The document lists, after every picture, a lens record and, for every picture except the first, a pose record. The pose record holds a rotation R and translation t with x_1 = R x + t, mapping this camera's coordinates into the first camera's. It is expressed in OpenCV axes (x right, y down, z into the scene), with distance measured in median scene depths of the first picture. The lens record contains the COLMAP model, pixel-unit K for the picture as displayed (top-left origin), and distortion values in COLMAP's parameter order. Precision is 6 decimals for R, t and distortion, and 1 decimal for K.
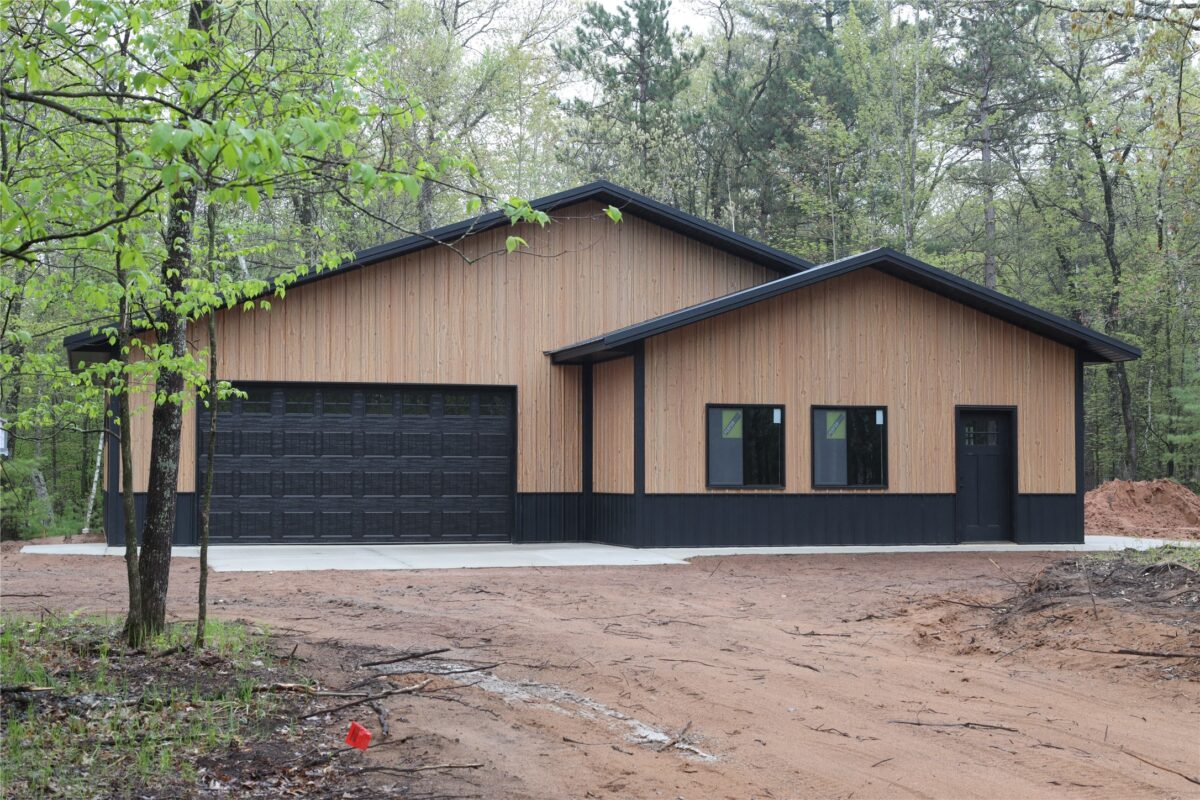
lens RADIAL K [[1704.7, 0, 599.4], [0, 1704.7, 399.3], [0, 0, 1]] dist [0.013990, 0.000000]
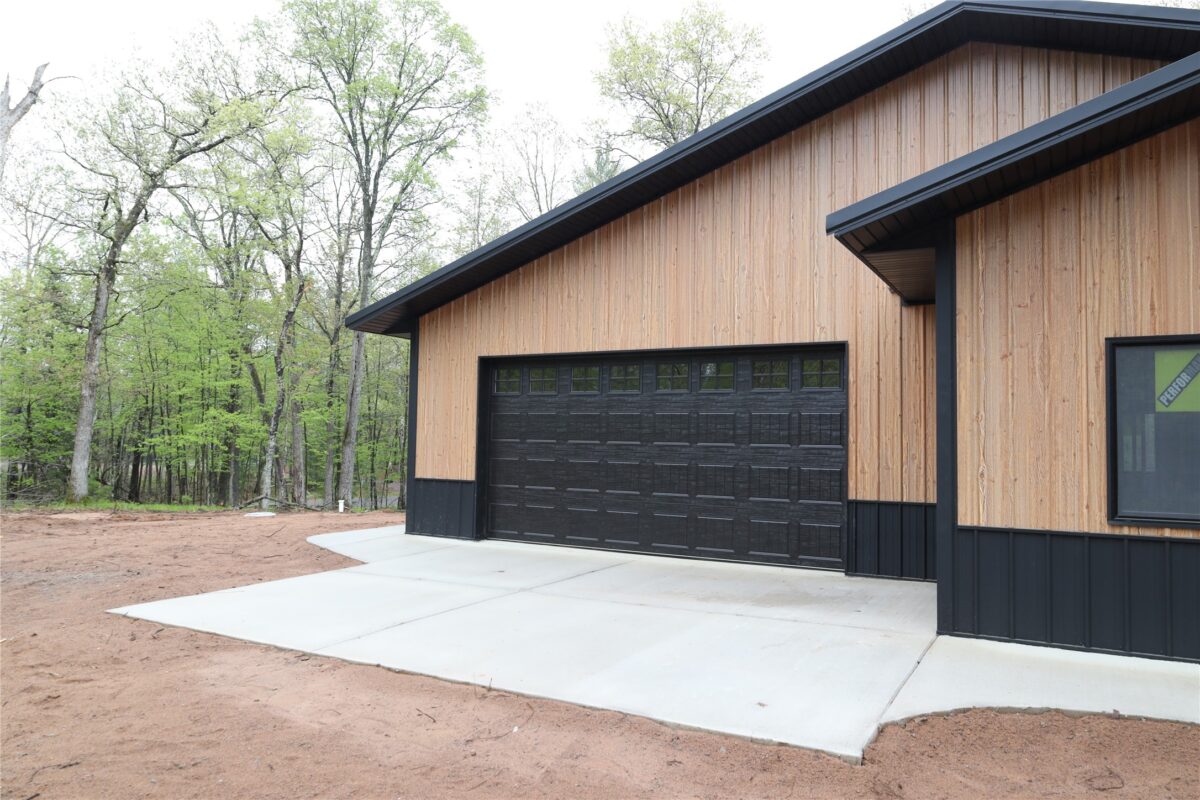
lens RADIAL K [[829.7, 0, 603.5], [0, 829.7, 401.7], [0, 0, 1]] dist [-0.001277, -0.000595]
pose [[0.699884, -0.023137, -0.713882, 0.120614], [0.014629, 0.999730, -0.018059, 0.020721], [0.714107, 0.002196, 0.700033, 0.711031]]
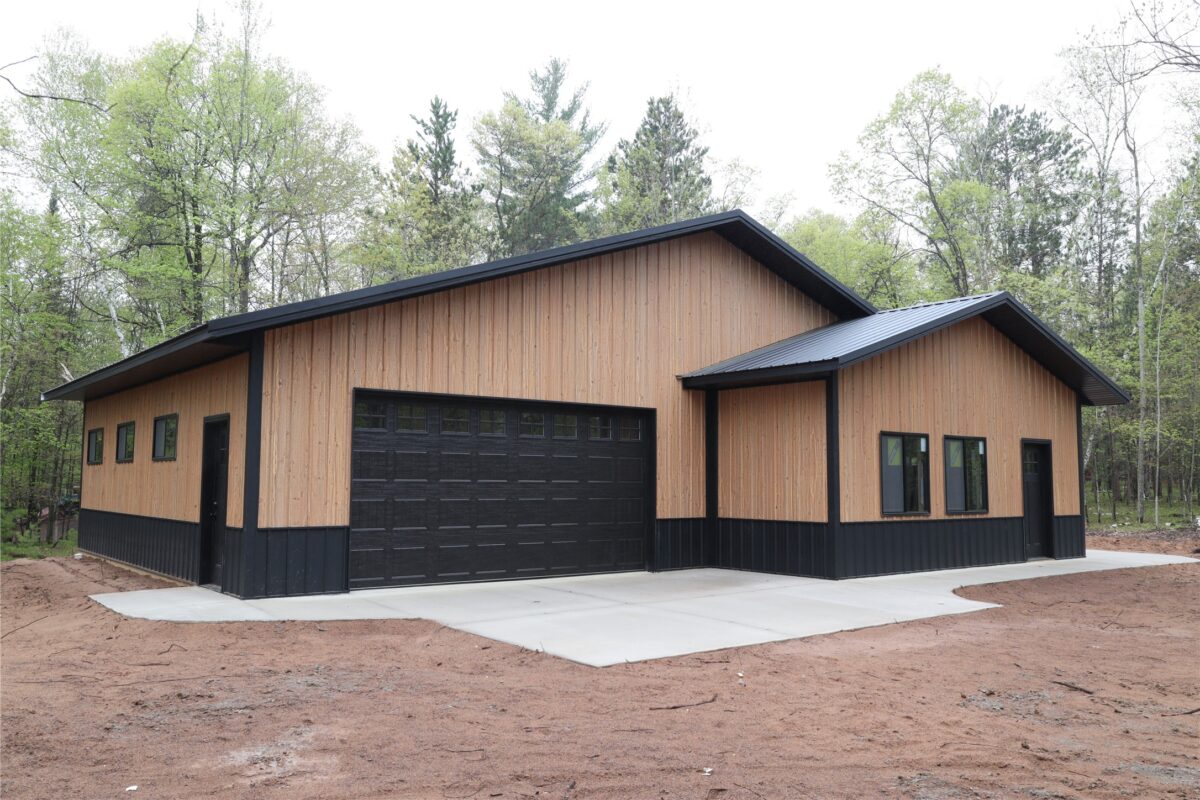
lens RADIAL K [[947.0, 0, 594.4], [0, 947.0, 400.5], [0, 0, 1]] dist [-0.032713, -0.001579]
pose [[0.932432, 0.035626, 0.359585, -0.280455], [-0.021442, 0.998830, -0.043357, 0.011582], [-0.360709, 0.032717, 0.932104, 0.516321]]
